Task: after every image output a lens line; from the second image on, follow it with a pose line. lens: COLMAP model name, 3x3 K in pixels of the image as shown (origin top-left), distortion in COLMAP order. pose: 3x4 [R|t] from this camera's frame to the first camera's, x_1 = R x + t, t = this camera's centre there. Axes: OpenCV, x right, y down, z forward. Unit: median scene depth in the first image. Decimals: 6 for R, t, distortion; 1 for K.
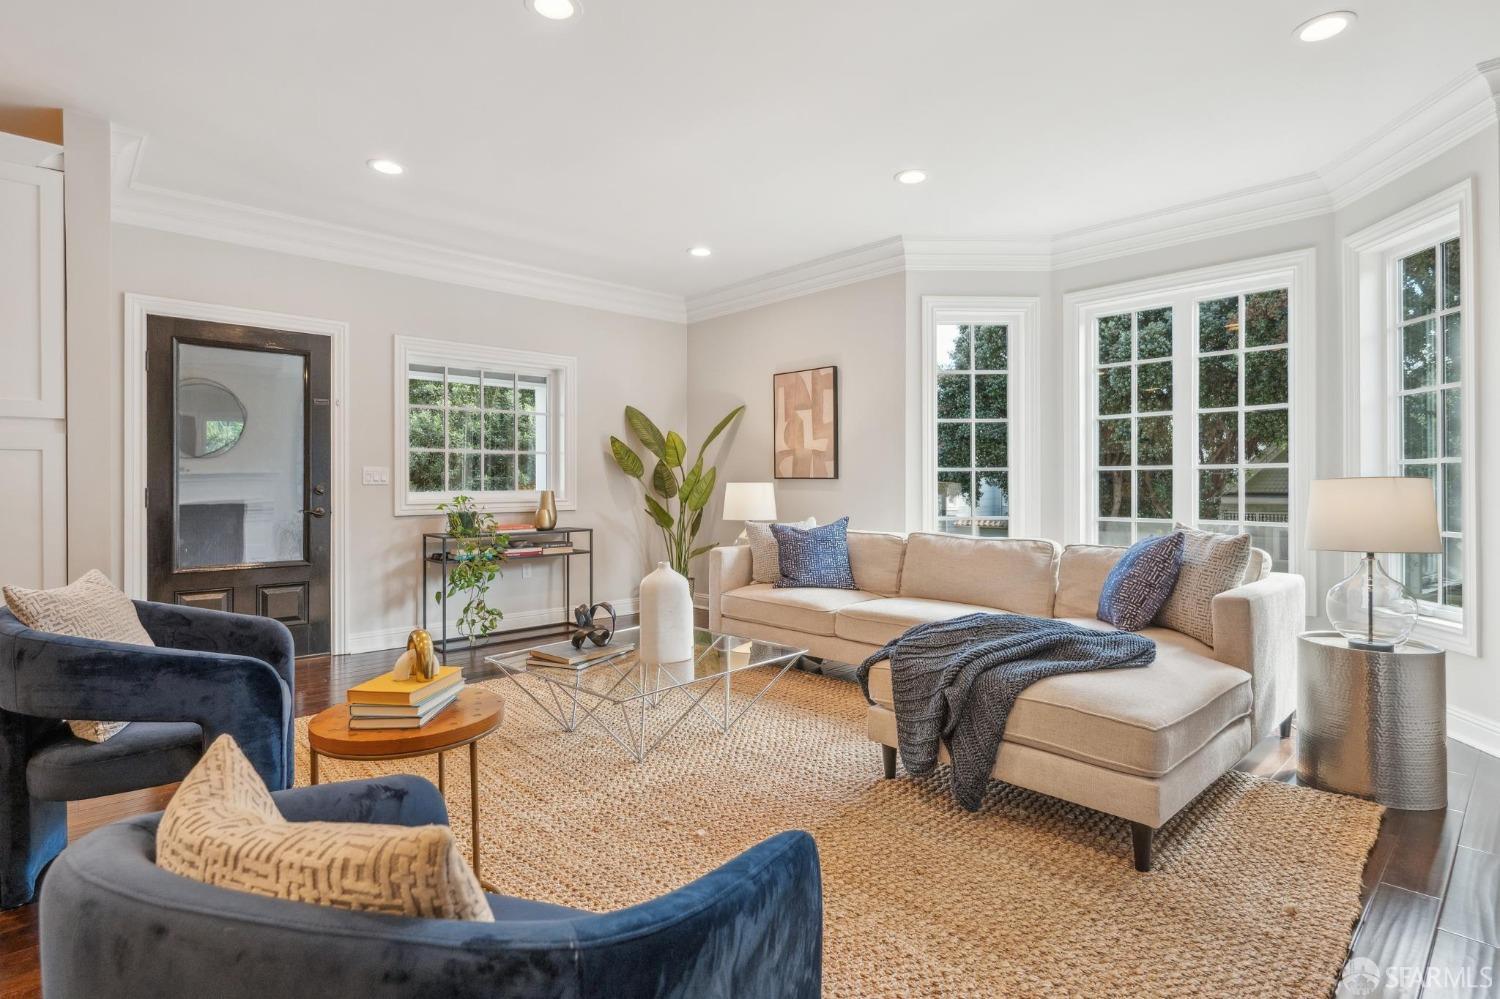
lens RADIAL K [[745.0, 0, 762.2], [0, 745.0, 485.3], [0, 0, 1]] dist [0.000620, 0.000607]
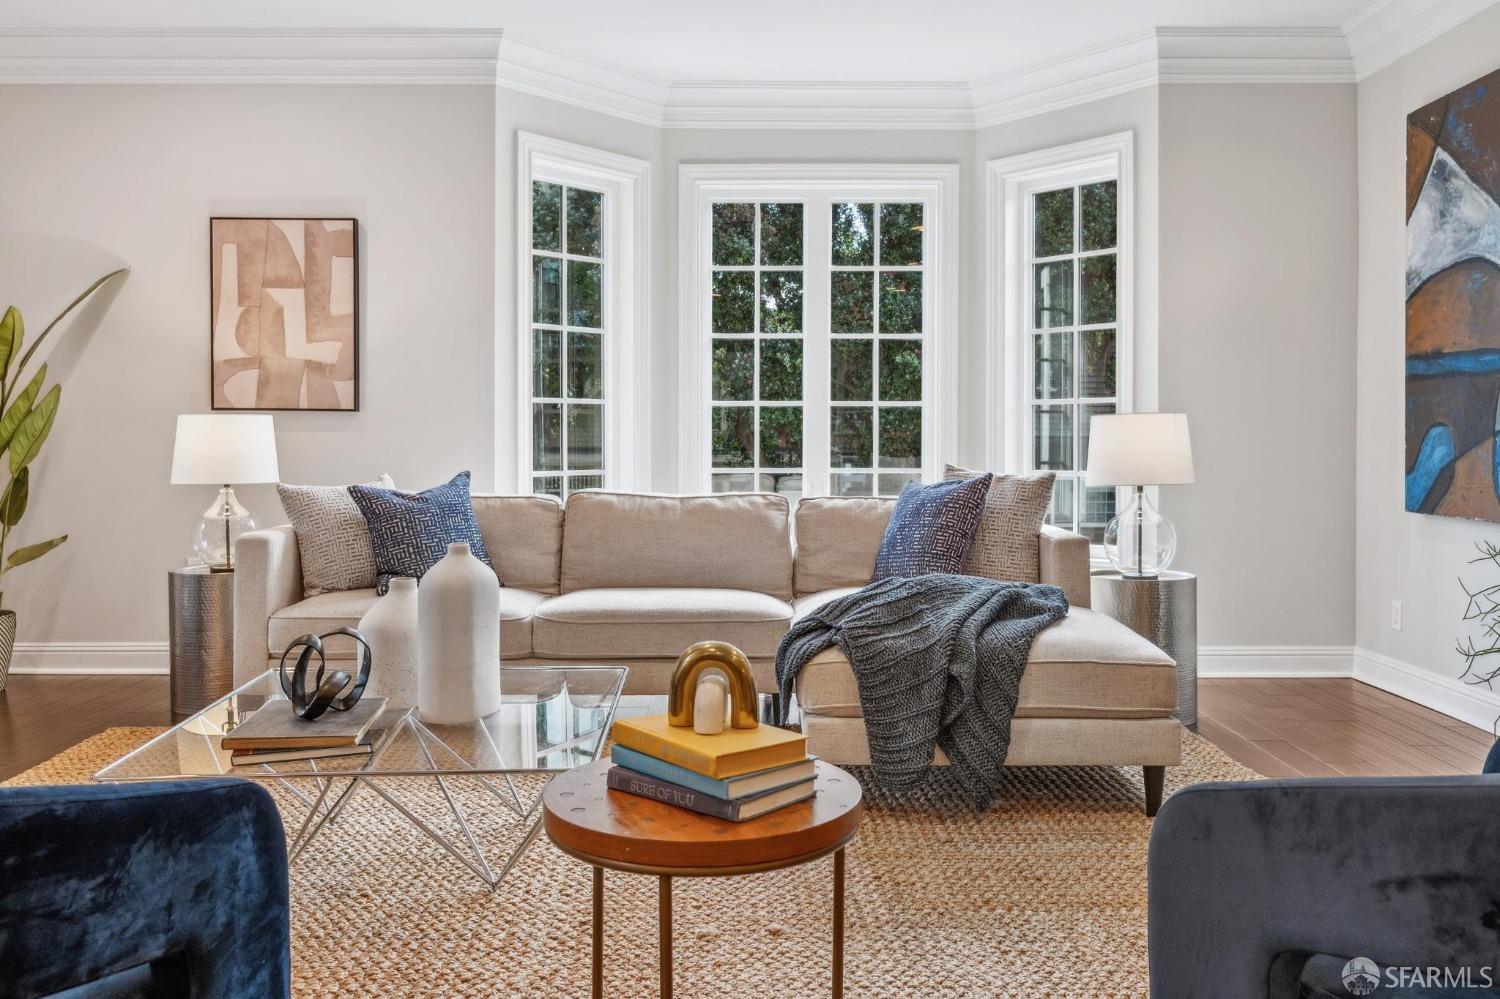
lens RADIAL K [[1204.2, 0, 749.8], [0, 1204.2, 456.5], [0, 0, 1]] dist [0.000463, -0.012570]
pose [[0.695096, -0.008863, 0.718862, -0.418152], [-0.001274, 0.999907, 0.013560, 0.015426], [-0.718916, -0.010341, 0.695020, 0.132754]]
